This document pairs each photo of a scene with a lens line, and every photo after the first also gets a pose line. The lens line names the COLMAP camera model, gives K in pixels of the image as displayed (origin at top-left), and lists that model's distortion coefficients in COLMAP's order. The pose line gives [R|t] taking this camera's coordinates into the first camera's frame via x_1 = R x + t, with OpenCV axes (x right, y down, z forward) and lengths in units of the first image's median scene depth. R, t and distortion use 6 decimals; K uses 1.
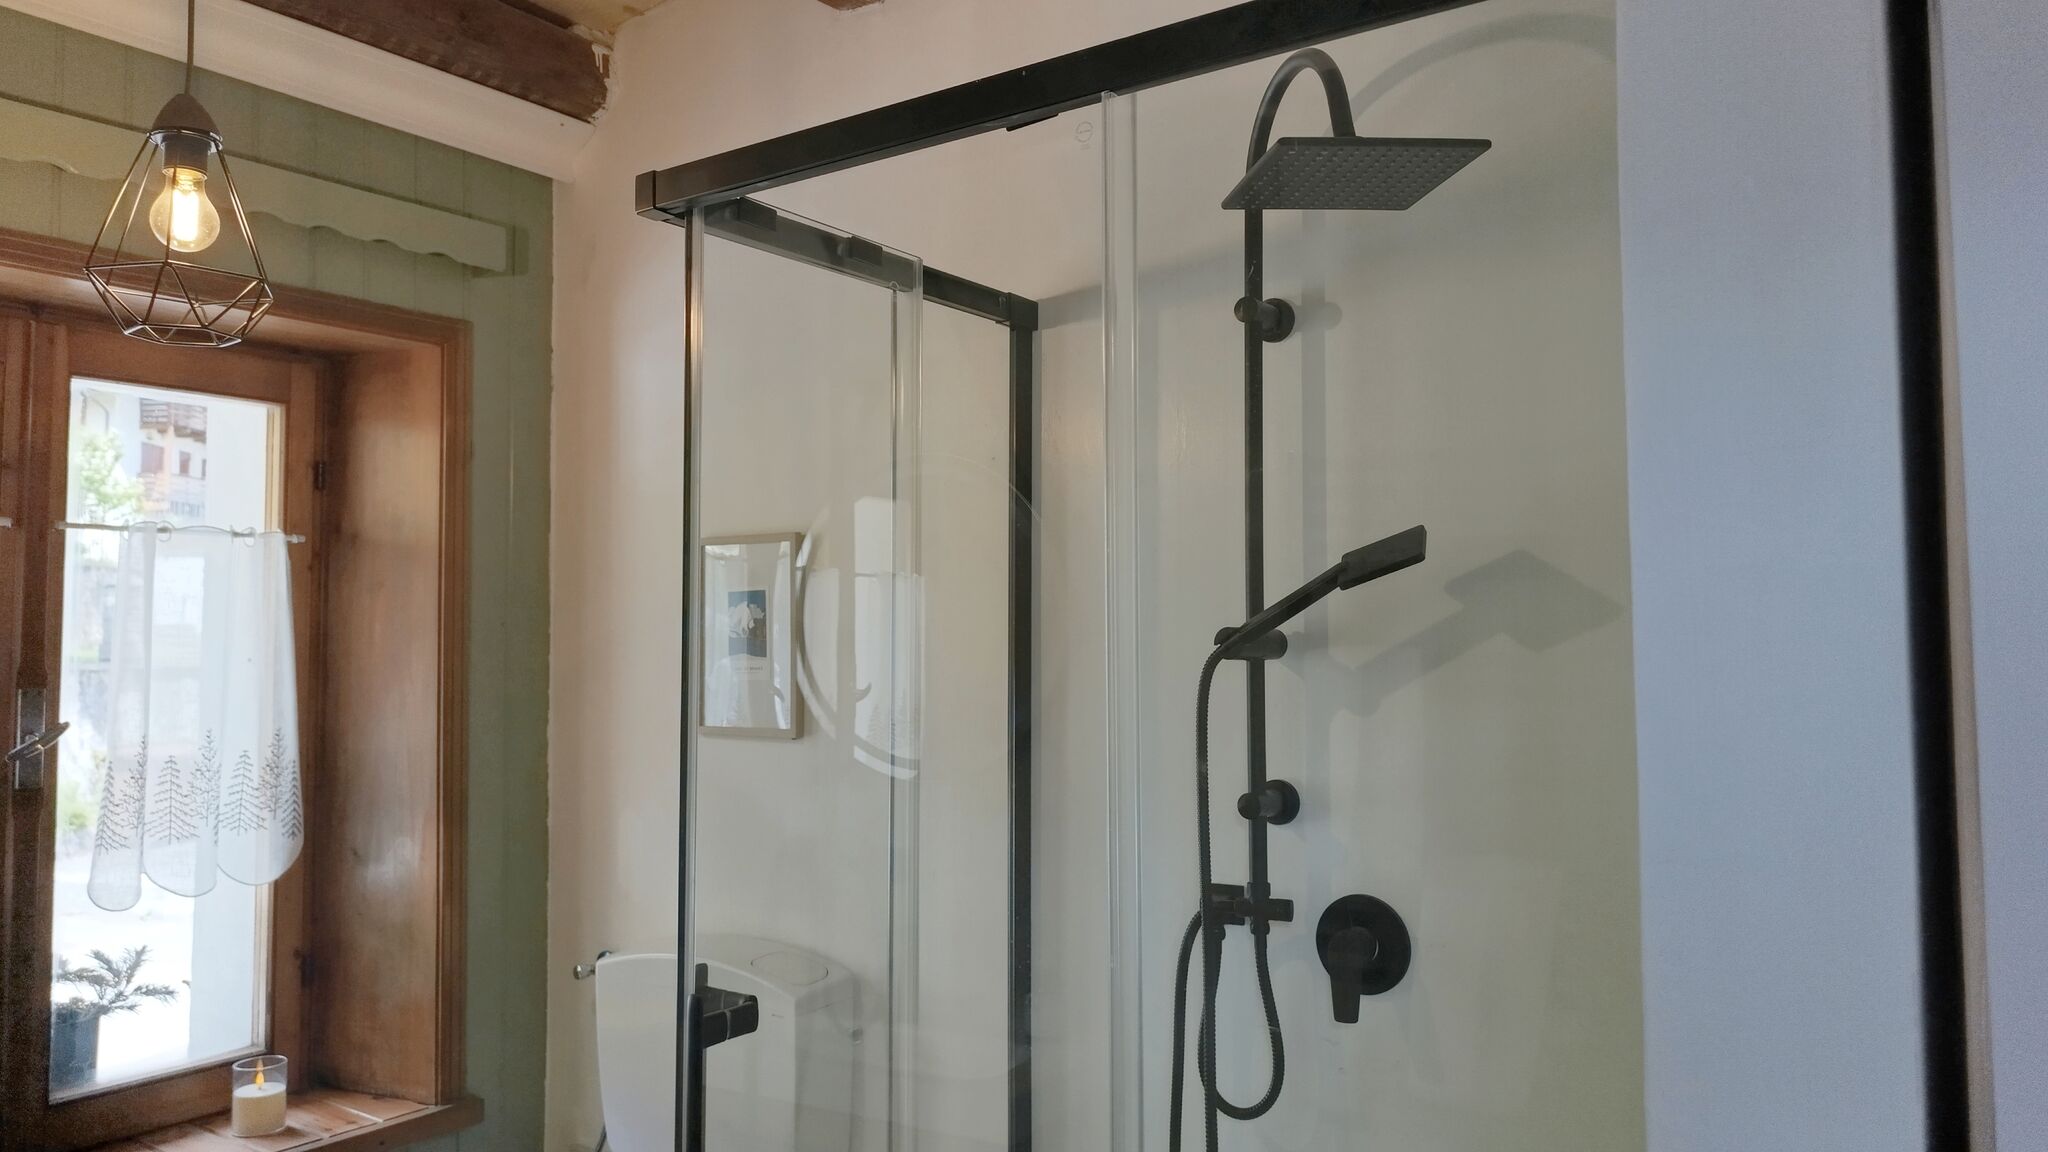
lens RADIAL K [[1403.9, 0, 1032.5], [0, 1403.9, 567.8], [0, 0, 1]] dist [0.054622, -0.069285]
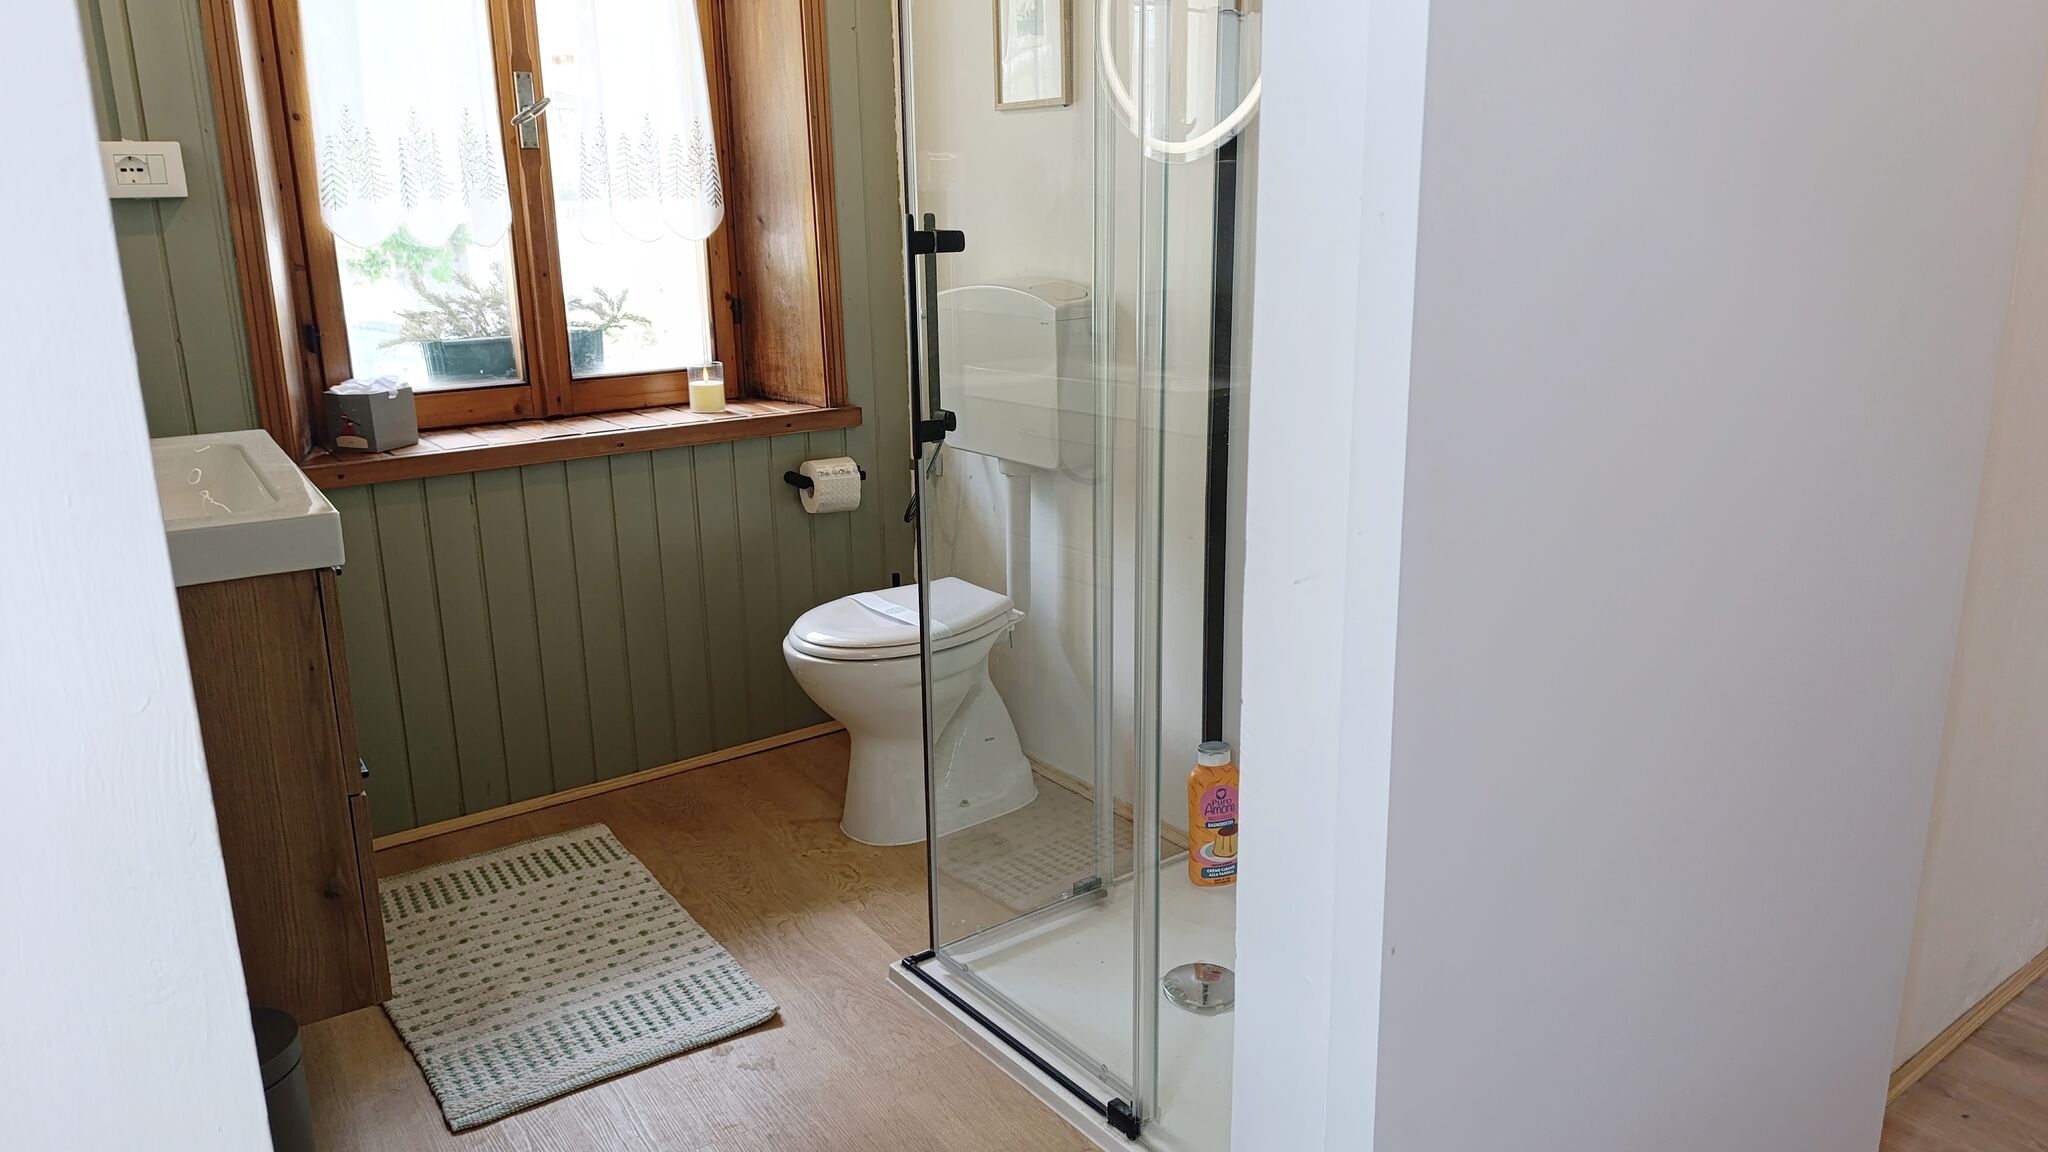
lens RADIAL K [[1403.9, 0, 1032.5], [0, 1403.9, 567.8], [0, 0, 1]] dist [0.054622, -0.069285]
pose [[0.948985, 0.074965, -0.306280, 0.183704], [0.024526, 0.950837, 0.308718, 0.114613], [0.314366, -0.300481, 0.900492, -0.185928]]
